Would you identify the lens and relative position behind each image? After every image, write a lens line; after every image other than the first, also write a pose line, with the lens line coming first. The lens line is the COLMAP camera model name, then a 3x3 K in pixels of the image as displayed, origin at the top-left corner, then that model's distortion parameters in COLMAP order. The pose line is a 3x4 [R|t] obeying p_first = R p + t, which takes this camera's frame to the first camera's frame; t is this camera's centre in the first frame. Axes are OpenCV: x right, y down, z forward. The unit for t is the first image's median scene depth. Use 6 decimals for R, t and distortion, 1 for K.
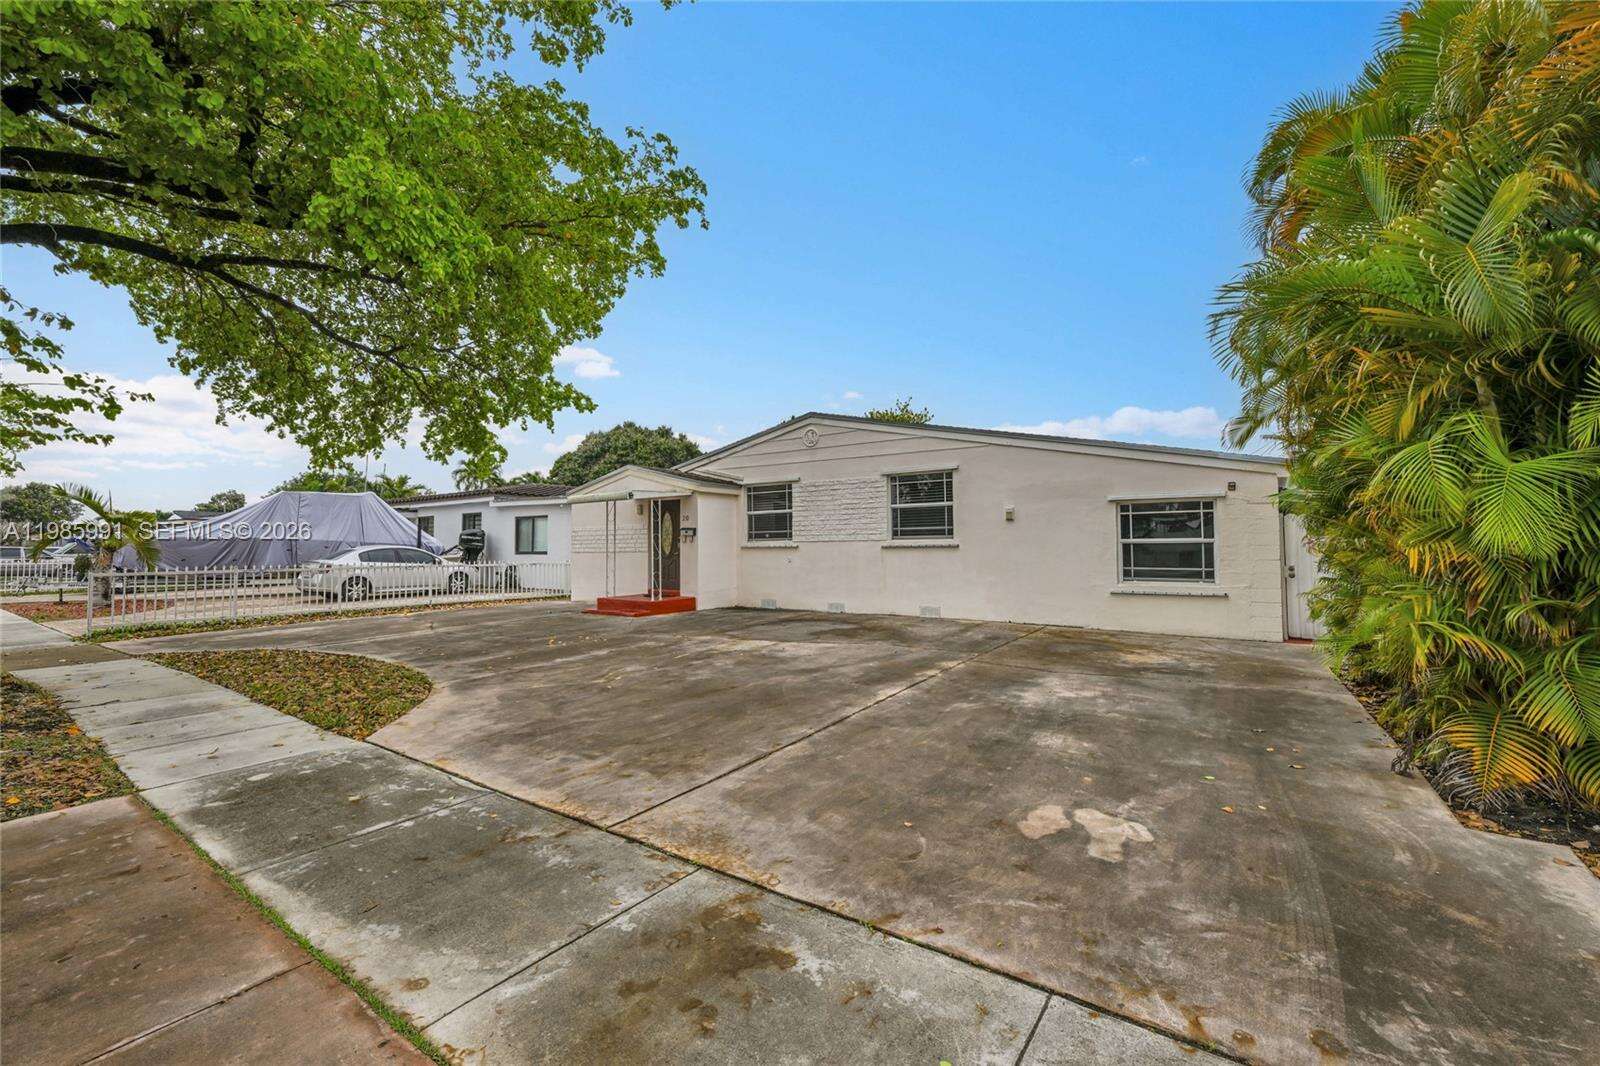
lens RADIAL K [[655.4, 0, 798.7], [0, 655.4, 527.1], [0, 0, 1]] dist [-0.001323, -0.000656]
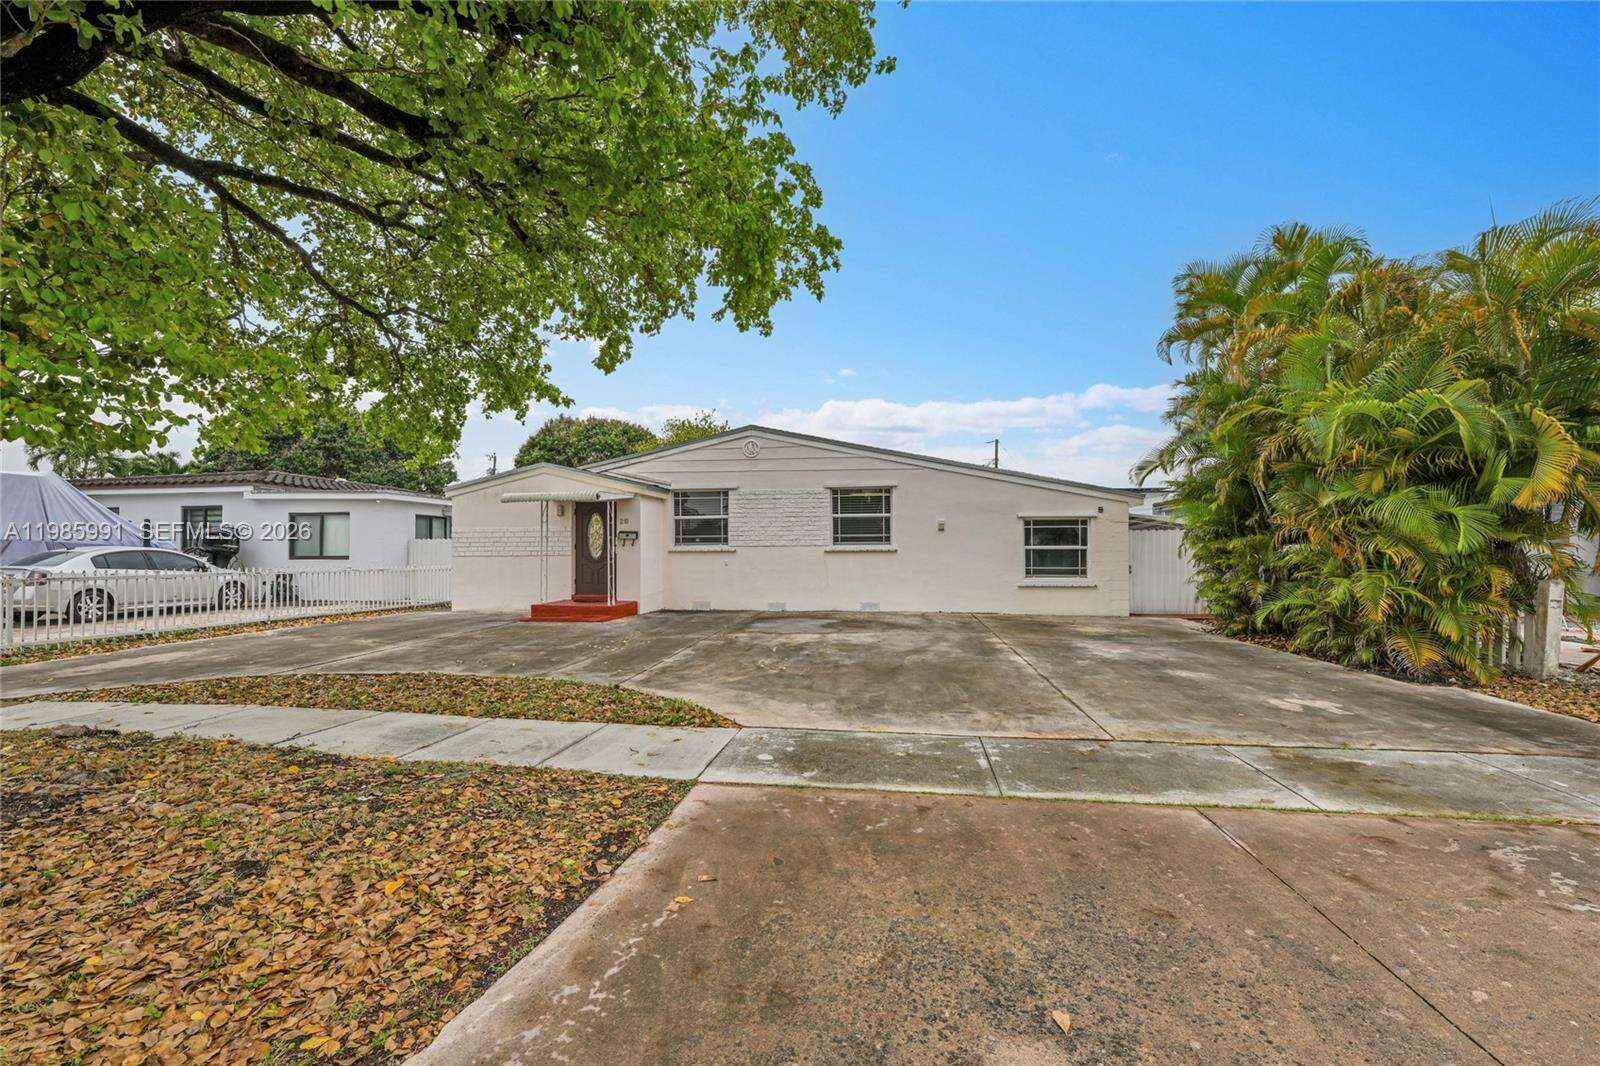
lens RADIAL K [[655.4, 0, 803.2], [0, 655.4, 537.8], [0, 0, 1]] dist [-0.001323, -0.000656]
pose [[0.896702, 0.015426, 0.442365, -0.406738], [-0.017319, 0.999850, 0.000240, 0.007149], [-0.442295, -0.007877, 0.896835, 0.003939]]
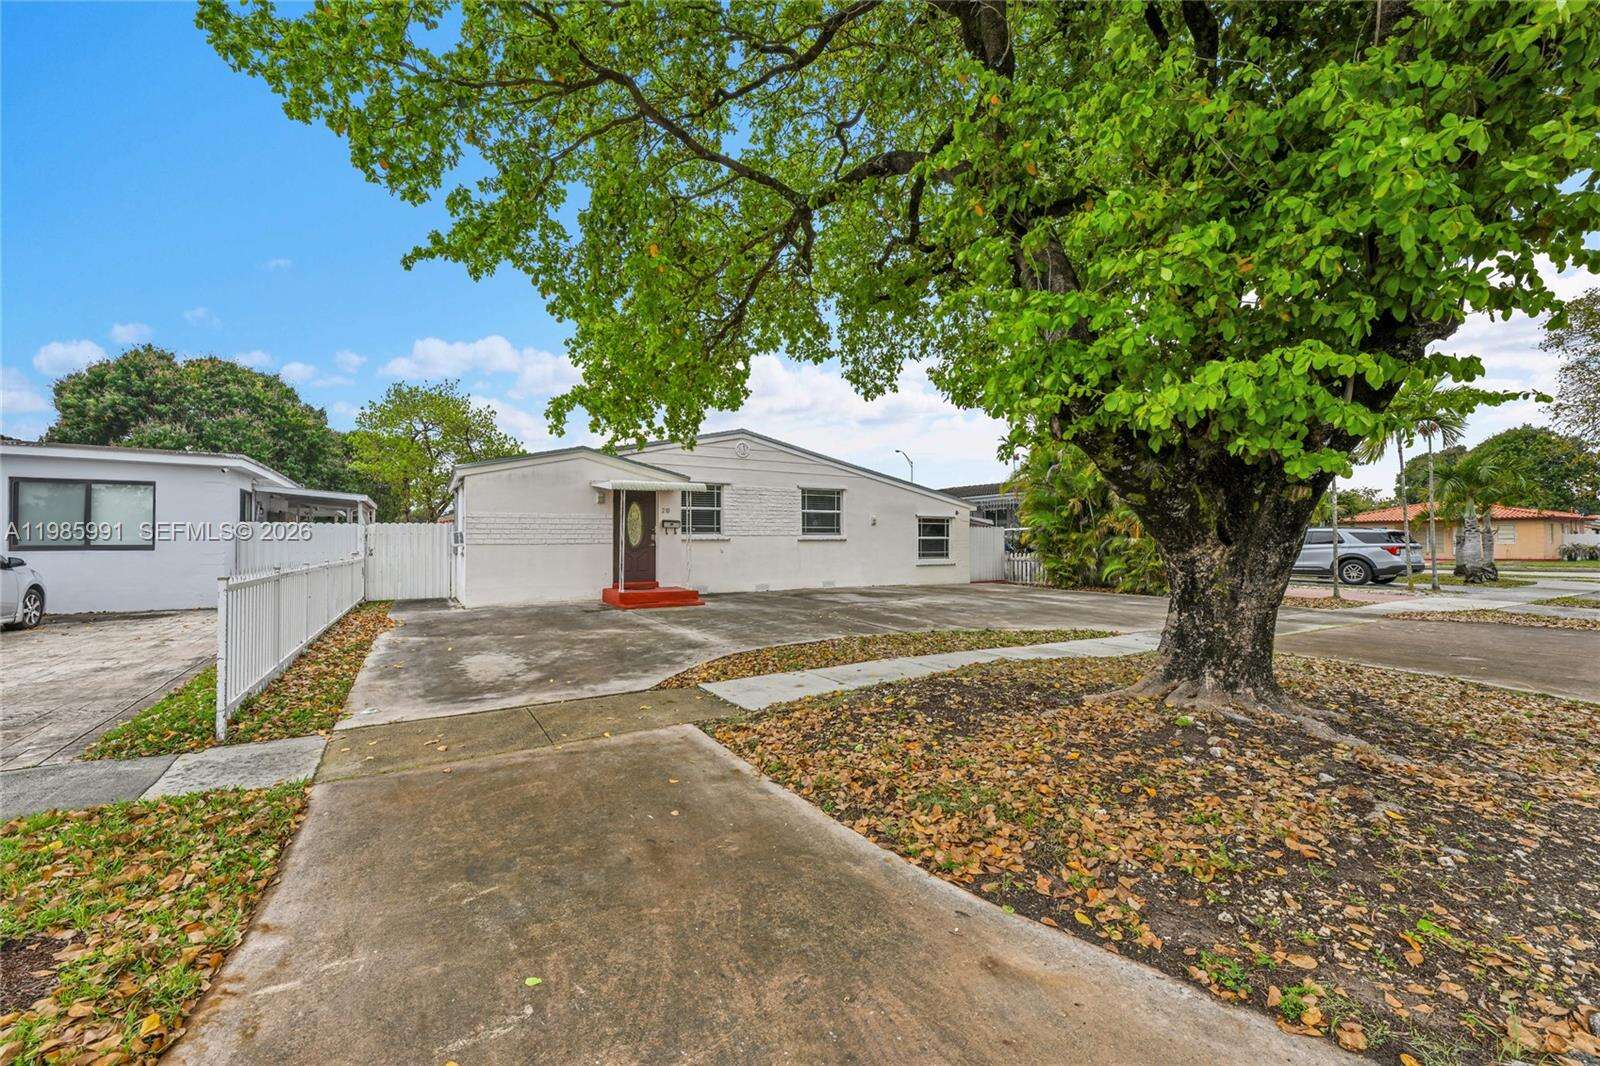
lens RADIAL K [[655.4, 0, 768.2], [0, 655.4, 544.6], [0, 0, 1]] dist [-0.001323, -0.000656]
pose [[0.442715, 0.000964, 0.896662, -1.144407], [-0.029060, 0.999490, 0.013274, 0.023341], [-0.896192, -0.031933, 0.442517, 0.443926]]
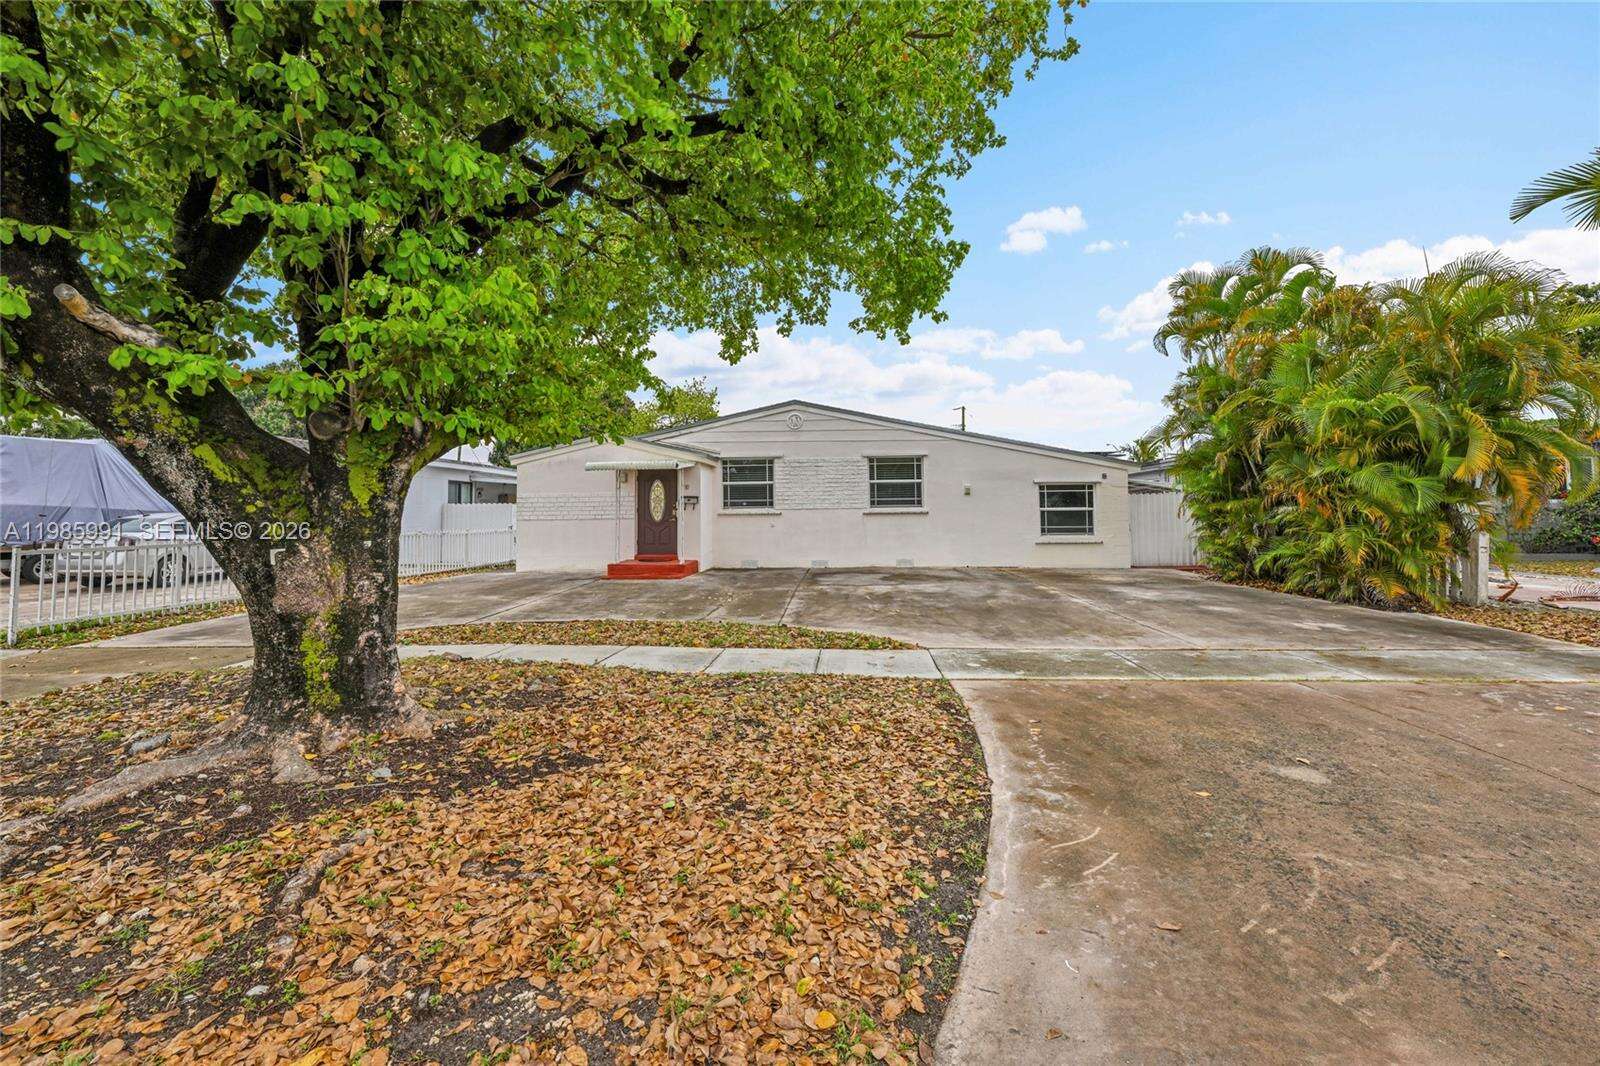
lens RADIAL K [[655.4, 0, 803.4], [0, 655.4, 474.3], [0, 0, 1]] dist [-0.001323, -0.000656]
pose [[0.859071, 0.031489, 0.510887, -0.619218], [-0.013224, 0.999138, -0.039346, 0.005862], [-0.511686, 0.027045, 0.858747, -0.025178]]
